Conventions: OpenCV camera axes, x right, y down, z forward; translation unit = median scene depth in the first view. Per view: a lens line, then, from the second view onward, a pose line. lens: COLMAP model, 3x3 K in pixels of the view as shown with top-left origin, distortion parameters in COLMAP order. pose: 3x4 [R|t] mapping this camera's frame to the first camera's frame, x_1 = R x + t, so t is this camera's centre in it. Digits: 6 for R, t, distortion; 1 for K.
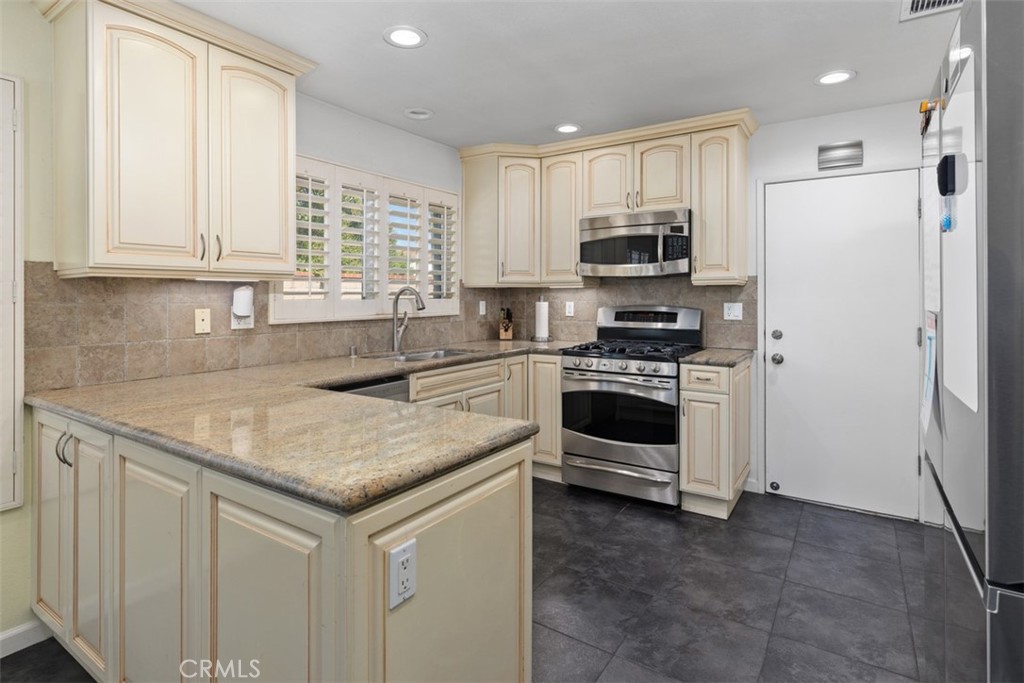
lens RADIAL K [[518.0, 0, 511.6], [0, 518.0, 295.1], [0, 0, 1]] dist [-0.001011, -0.000304]
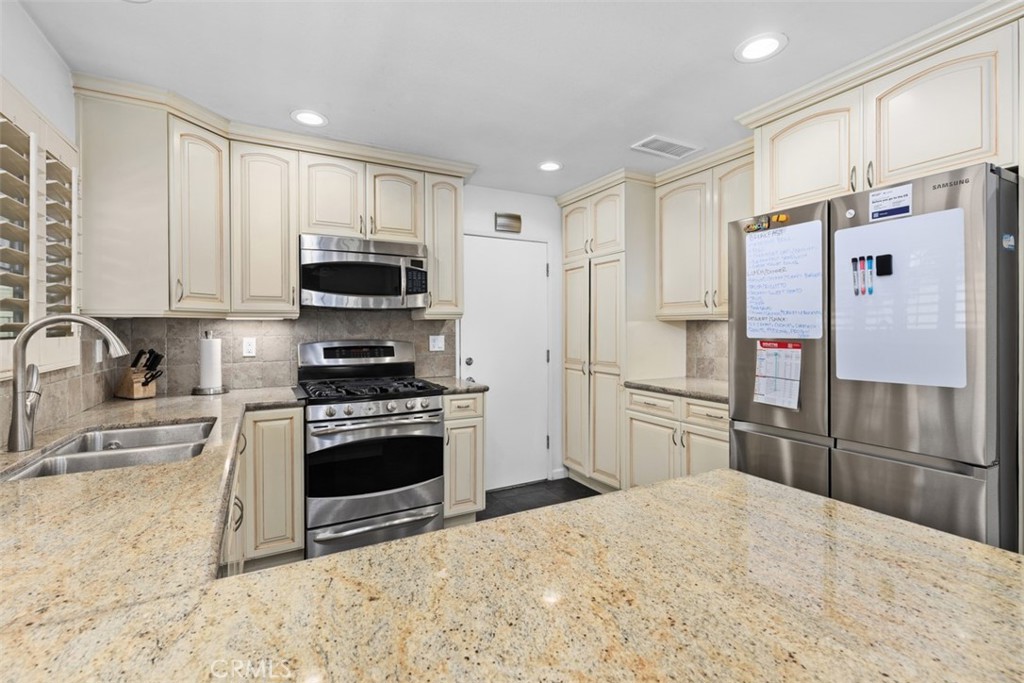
lens RADIAL K [[464.6, 0, 509.0], [0, 464.6, 331.6], [0, 0, 1]] dist [0.000549, 0.000130]
pose [[0.475022, -0.008668, 0.879931, -0.373536], [0.002551, 0.999961, 0.008473, -0.001751], [-0.879970, -0.001780, 0.475026, 0.393535]]
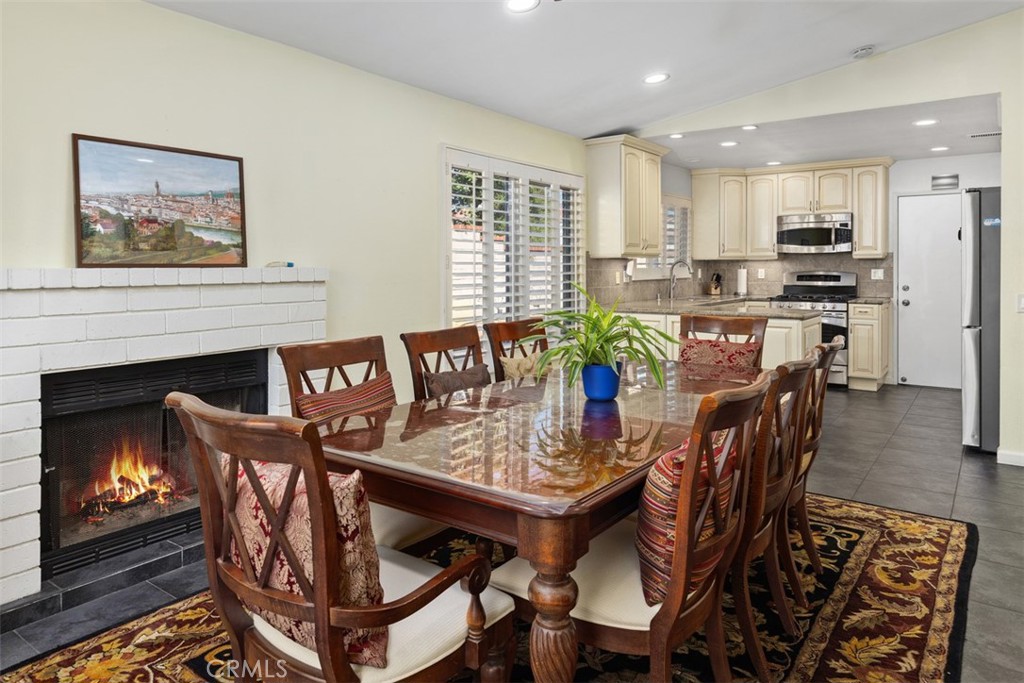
lens RADIAL K [[648.6, 0, 506.2], [0, 648.6, 274.8], [0, 0, 1]] dist [0.003486, 0.001192]
pose [[0.998327, -0.002186, -0.057784, -0.618739], [0.002976, 0.999903, 0.013583, 0.001545], [0.057749, -0.013732, 0.998237, -1.104434]]
